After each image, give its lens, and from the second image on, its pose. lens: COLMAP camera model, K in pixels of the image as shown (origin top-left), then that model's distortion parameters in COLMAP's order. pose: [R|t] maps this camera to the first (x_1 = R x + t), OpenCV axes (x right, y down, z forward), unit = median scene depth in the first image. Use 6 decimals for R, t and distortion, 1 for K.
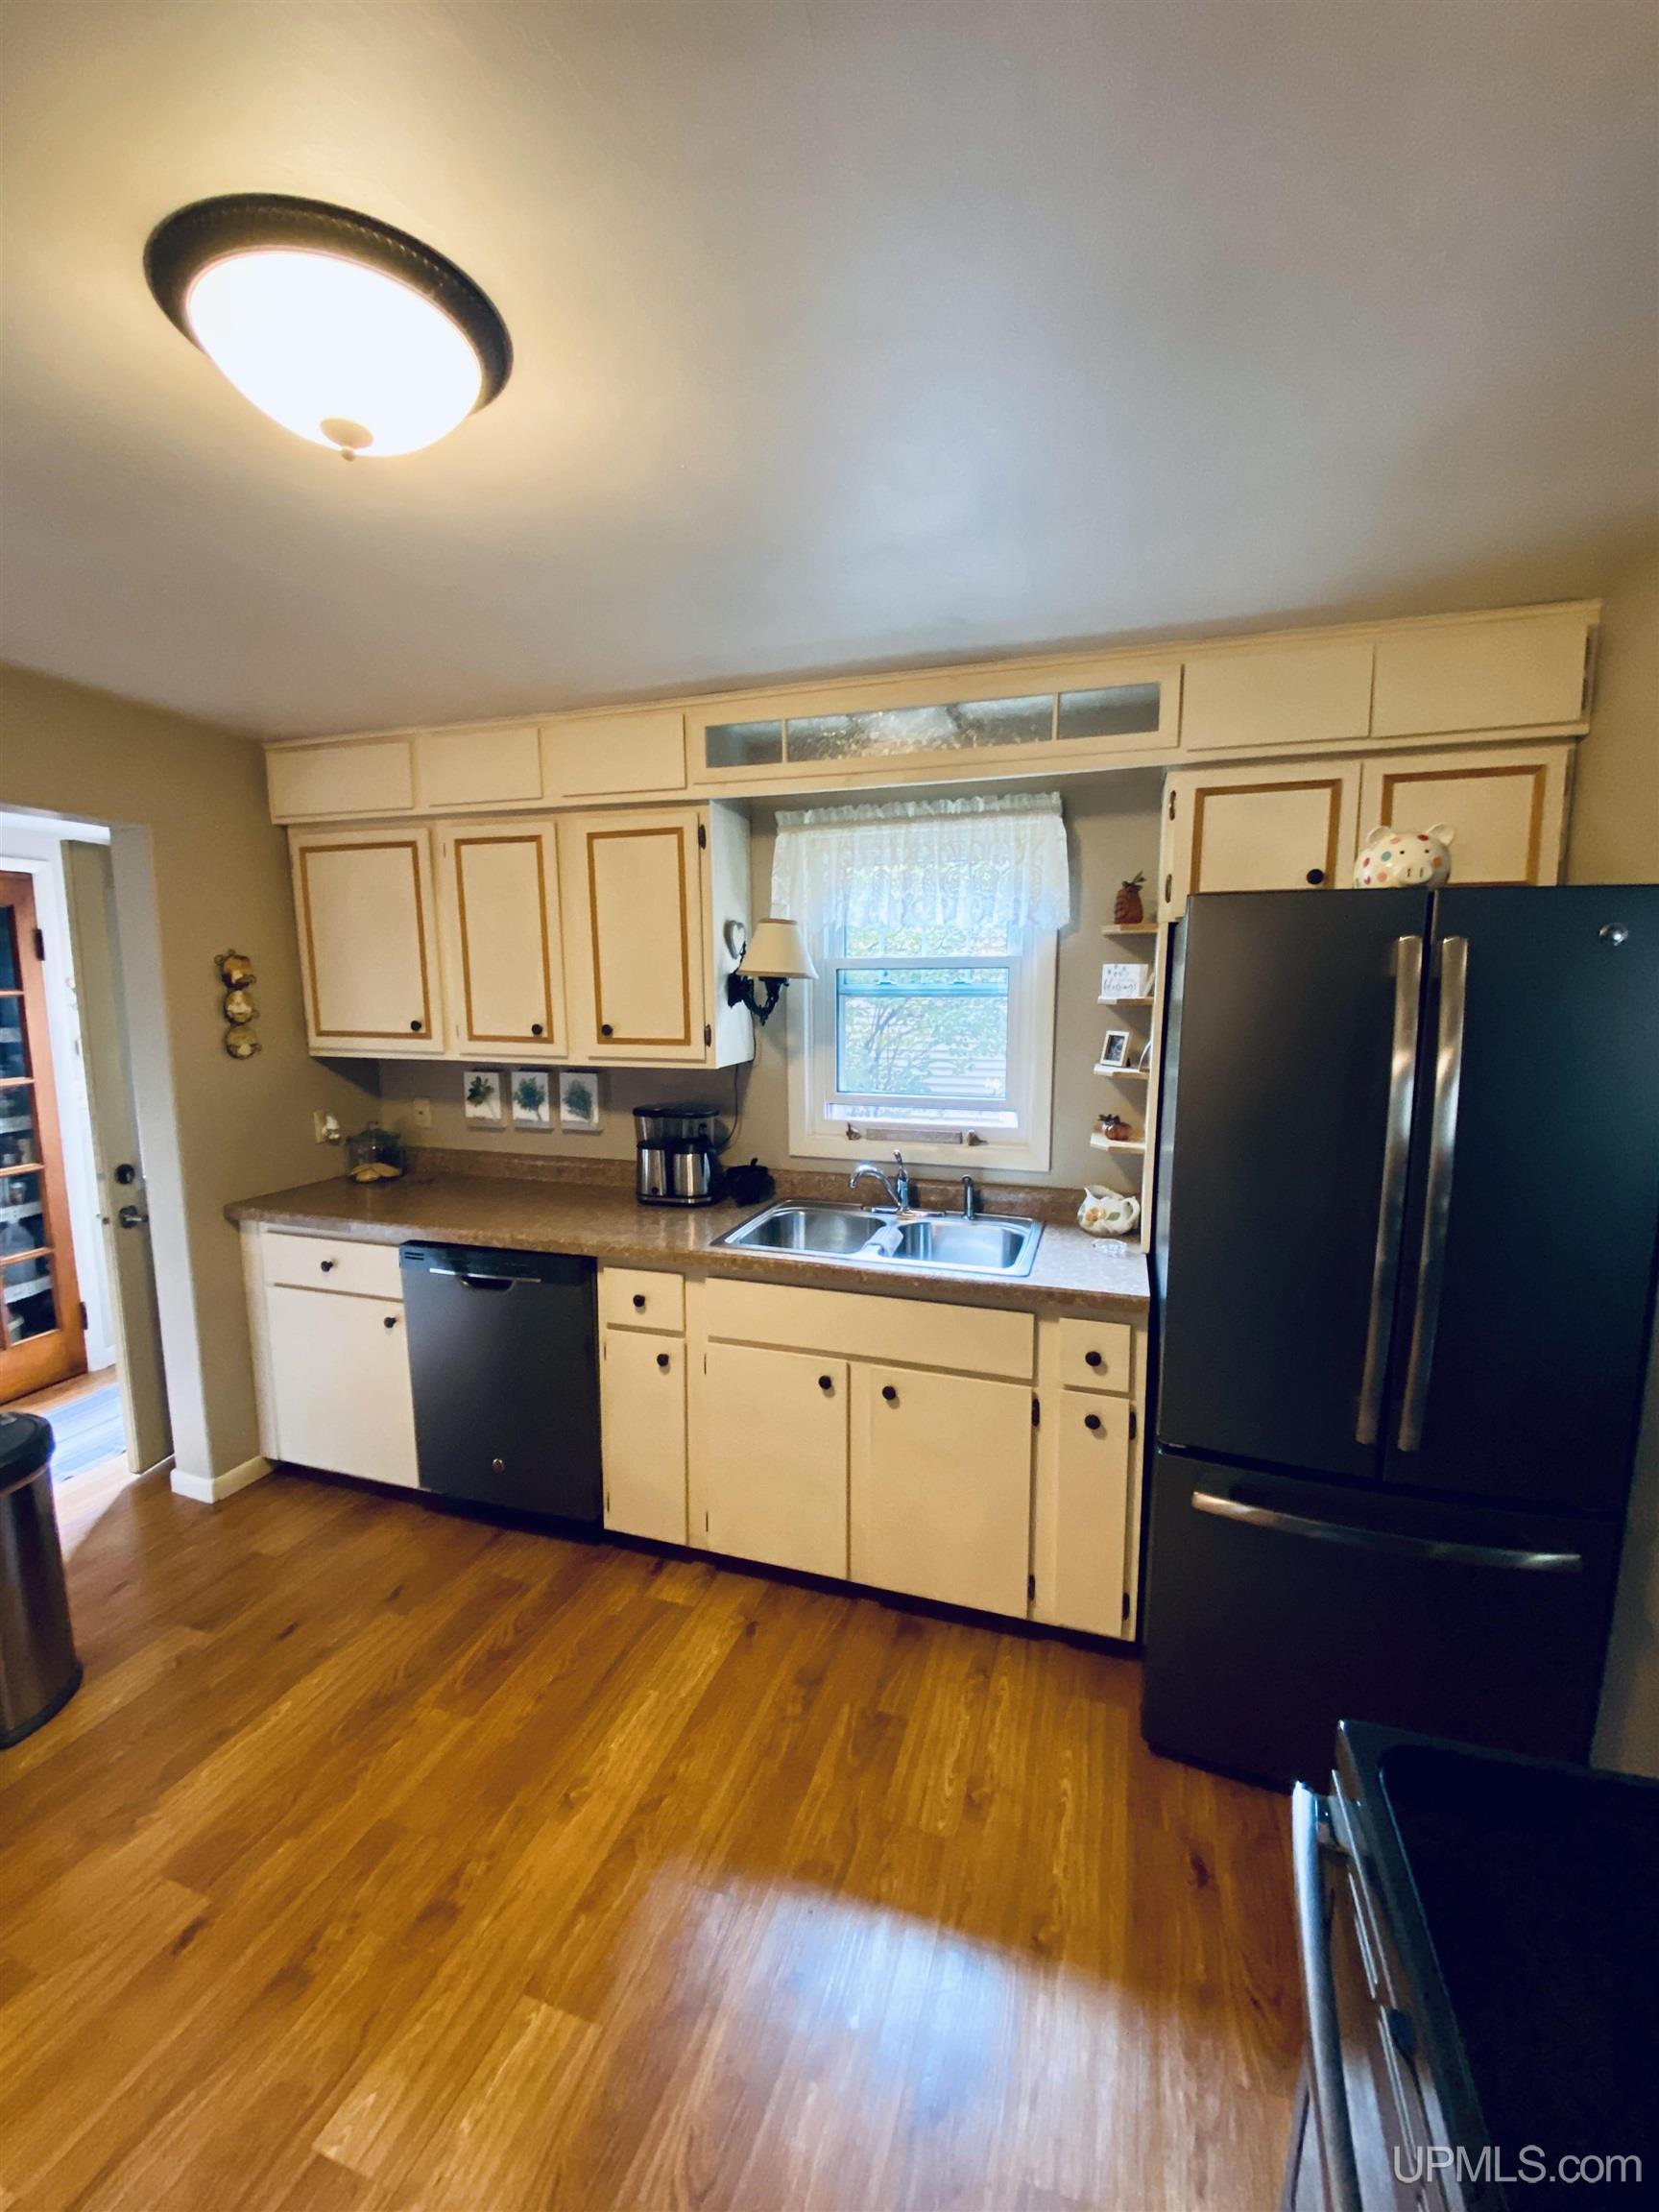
lens RADIAL K [[919.8, 0, 825.3], [0, 919.8, 1111.5], [0, 0, 1]] dist [-0.002836, -0.000477]
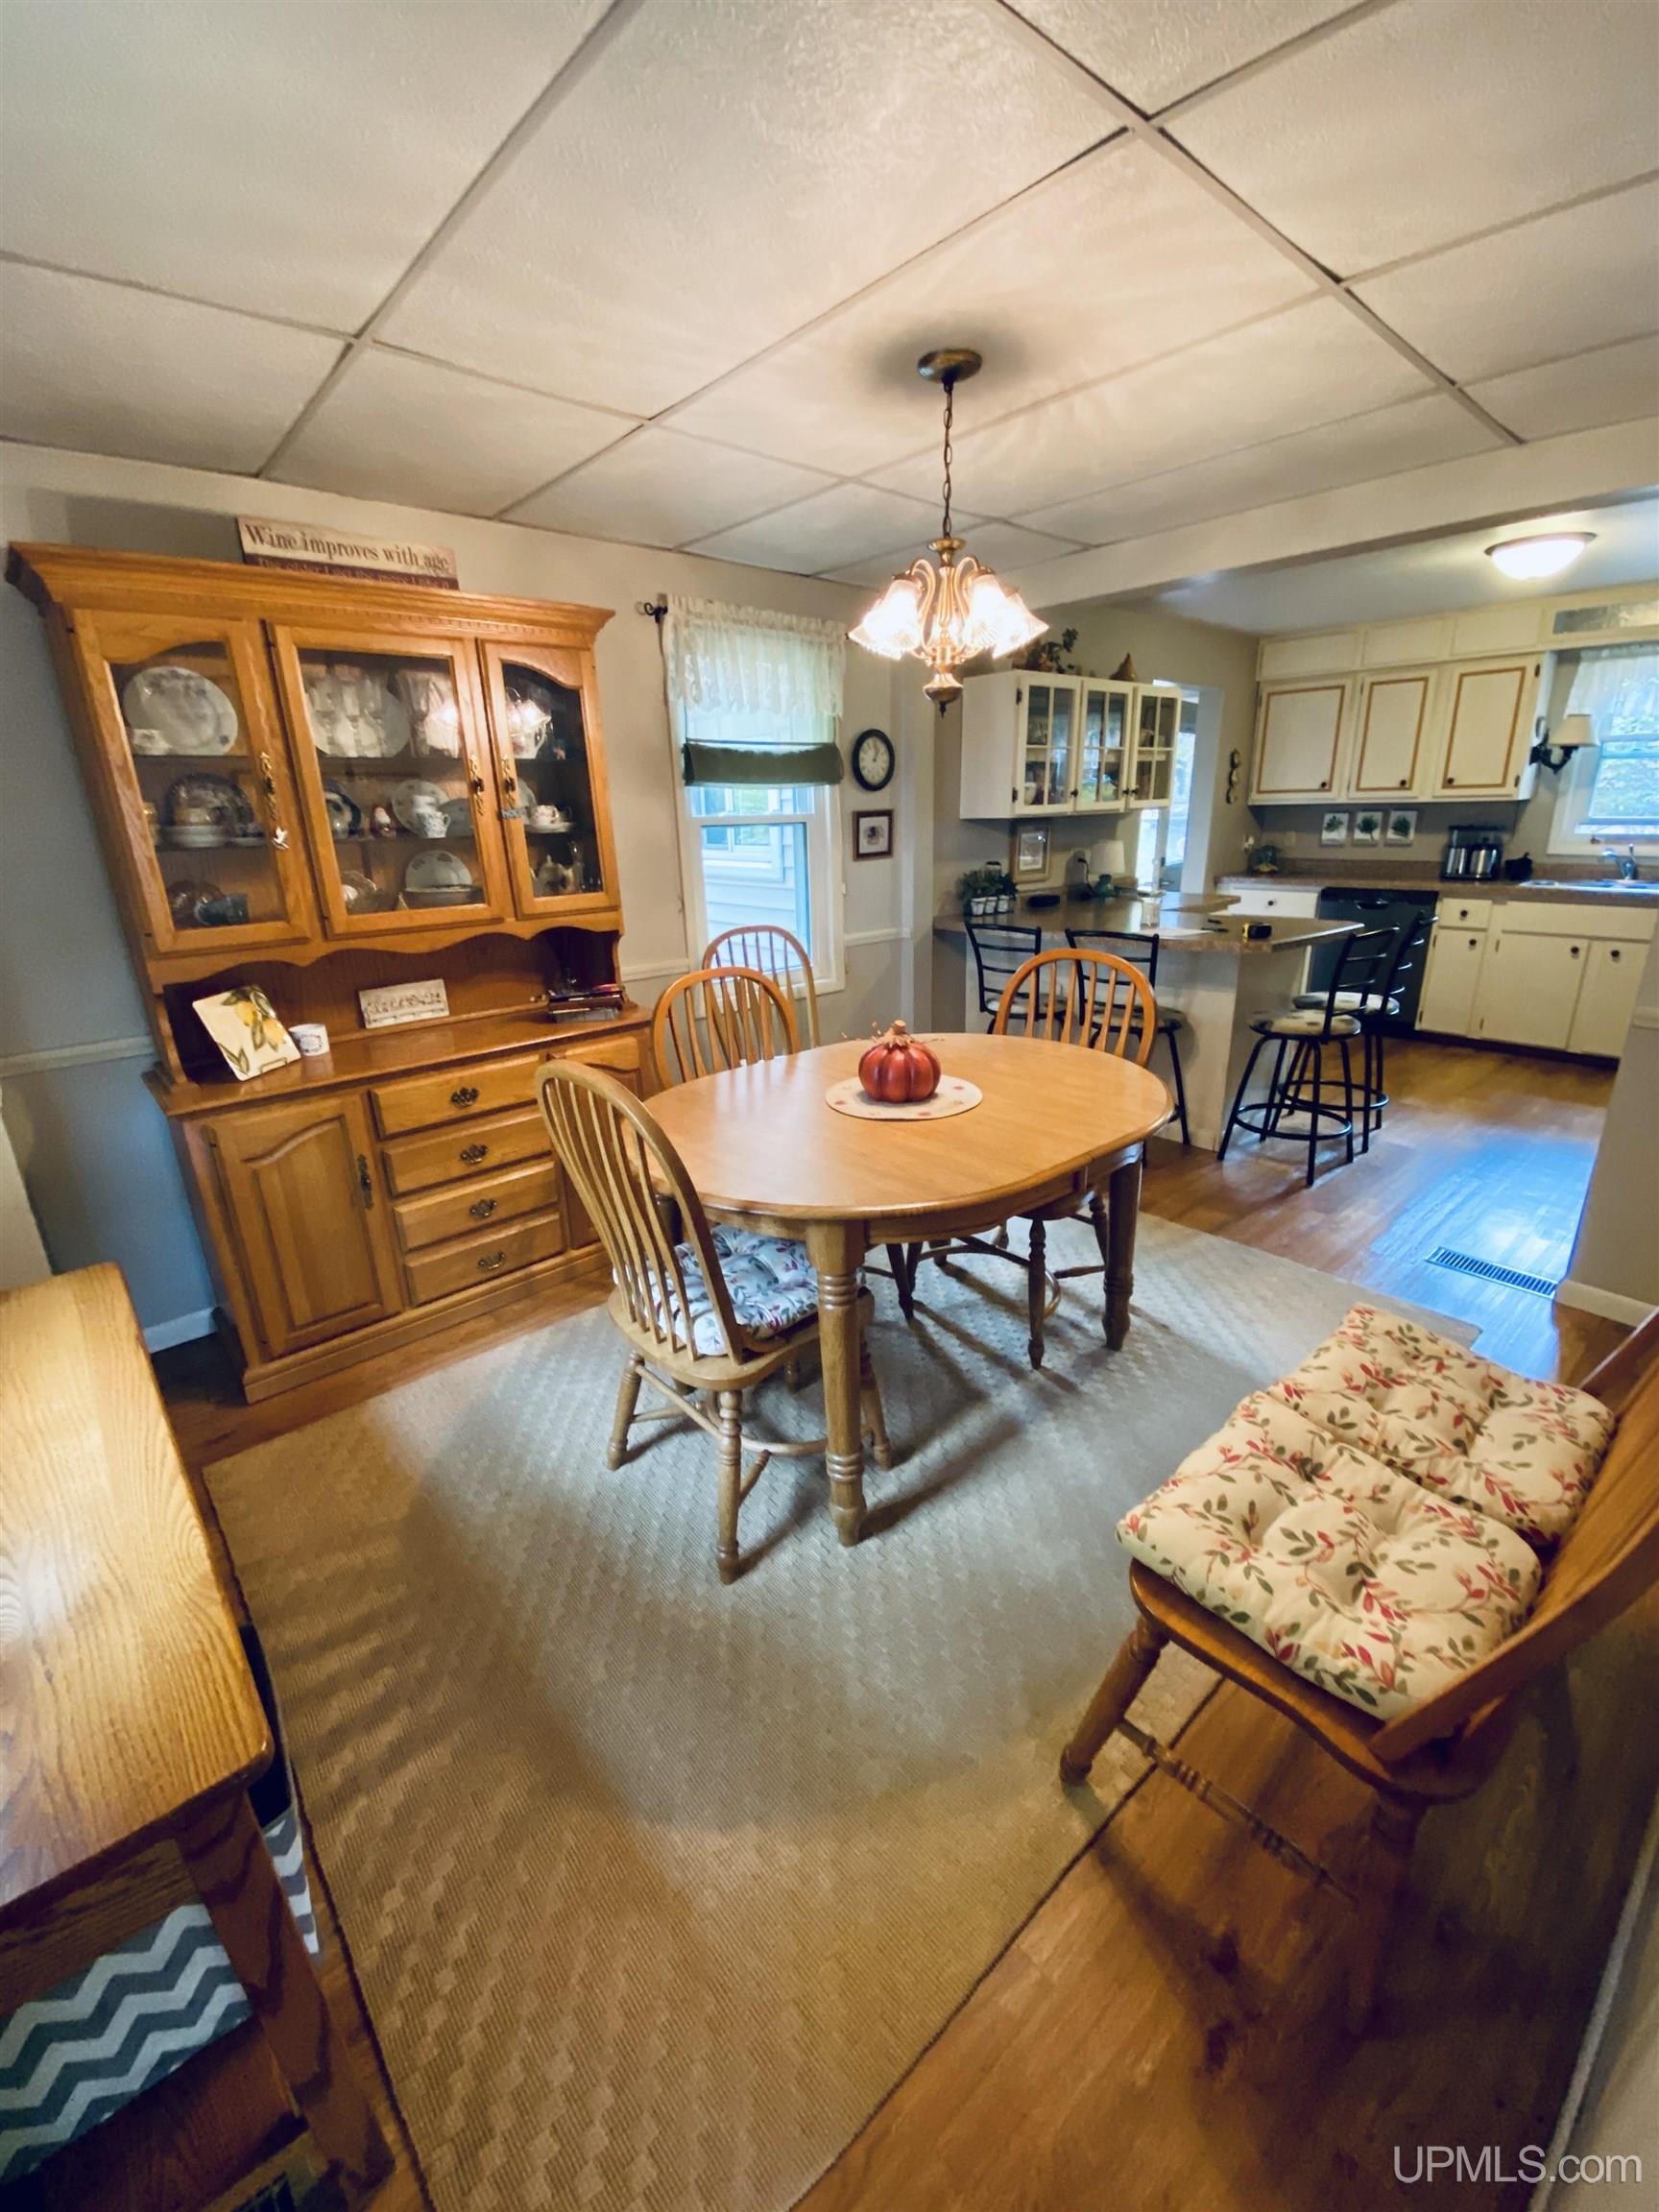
lens RADIAL K [[919.8, 0, 831.7], [0, 919.8, 1092.1], [0, 0, 1]] dist [-0.002836, -0.000477]
pose [[0.859991, 0.129156, -0.493694, -0.305561], [-0.044027, 0.982613, 0.180371, 0.252950], [0.508406, -0.133382, 0.850725, -1.333611]]
